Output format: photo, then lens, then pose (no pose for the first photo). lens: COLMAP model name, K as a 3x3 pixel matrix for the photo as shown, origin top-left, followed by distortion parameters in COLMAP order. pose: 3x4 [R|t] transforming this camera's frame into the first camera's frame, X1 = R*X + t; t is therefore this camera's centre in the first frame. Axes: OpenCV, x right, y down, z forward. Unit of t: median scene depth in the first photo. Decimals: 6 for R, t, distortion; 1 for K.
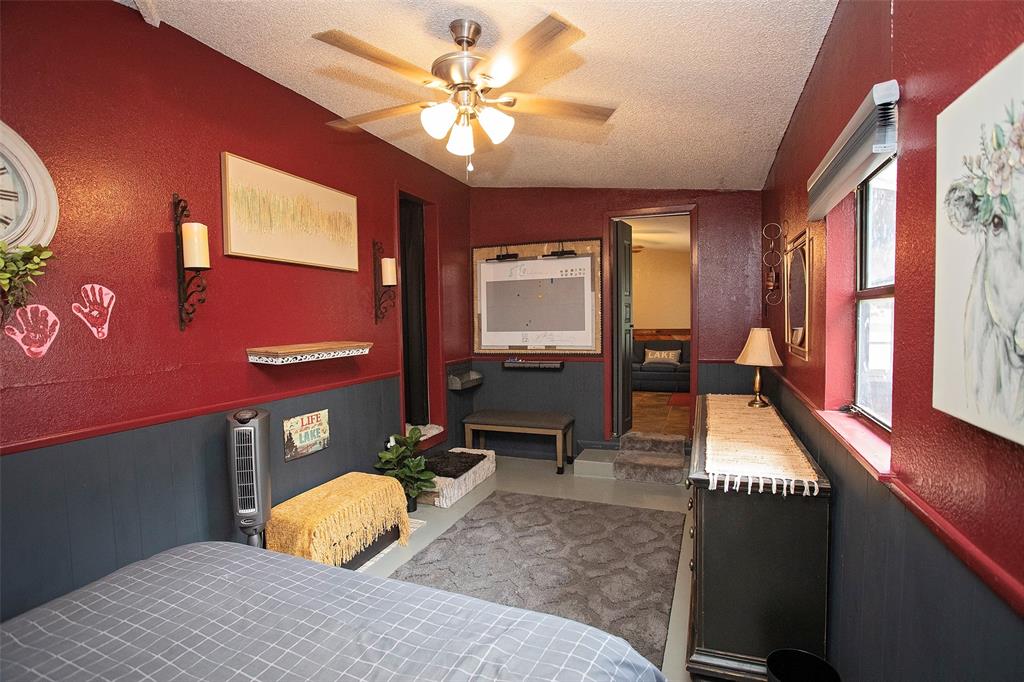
lens RADIAL K [[494.9, 0, 512.0], [0, 494.9, 341.0], [0, 0, 1]] dist [-0.063093, 0.024709]
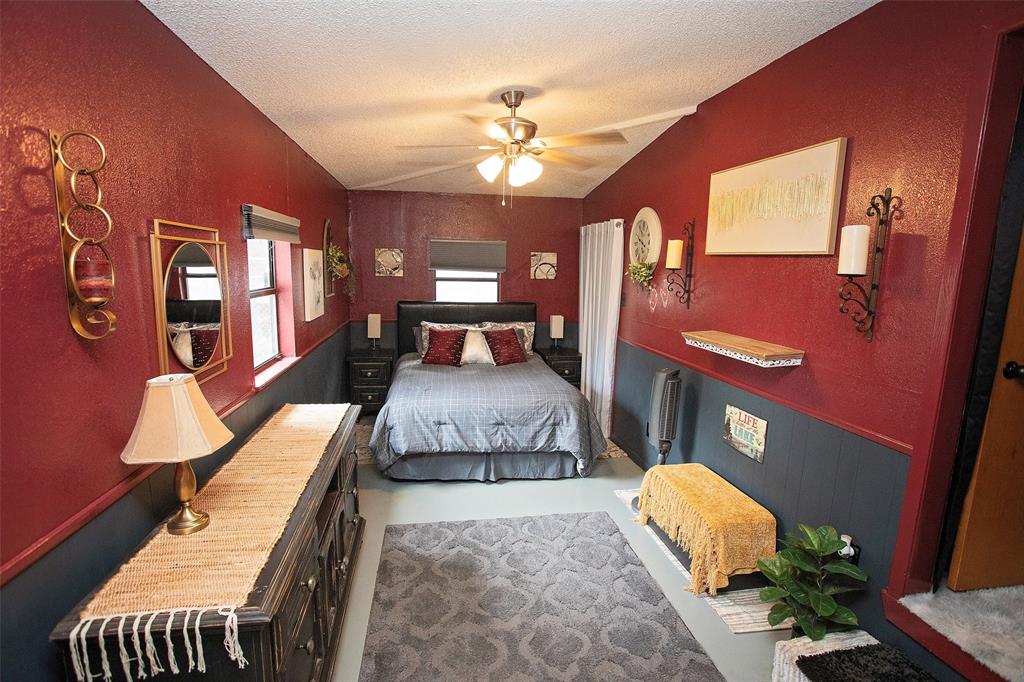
lens RADIAL K [[494.9, 0, 512.0], [0, 494.9, 341.0], [0, 0, 1]] dist [-0.063093, 0.024709]
pose [[-0.851153, 0.083309, -0.518265, 0.453489], [-0.028255, 0.978623, 0.203714, -0.167682], [0.524157, 0.188035, -0.830604, 1.522938]]
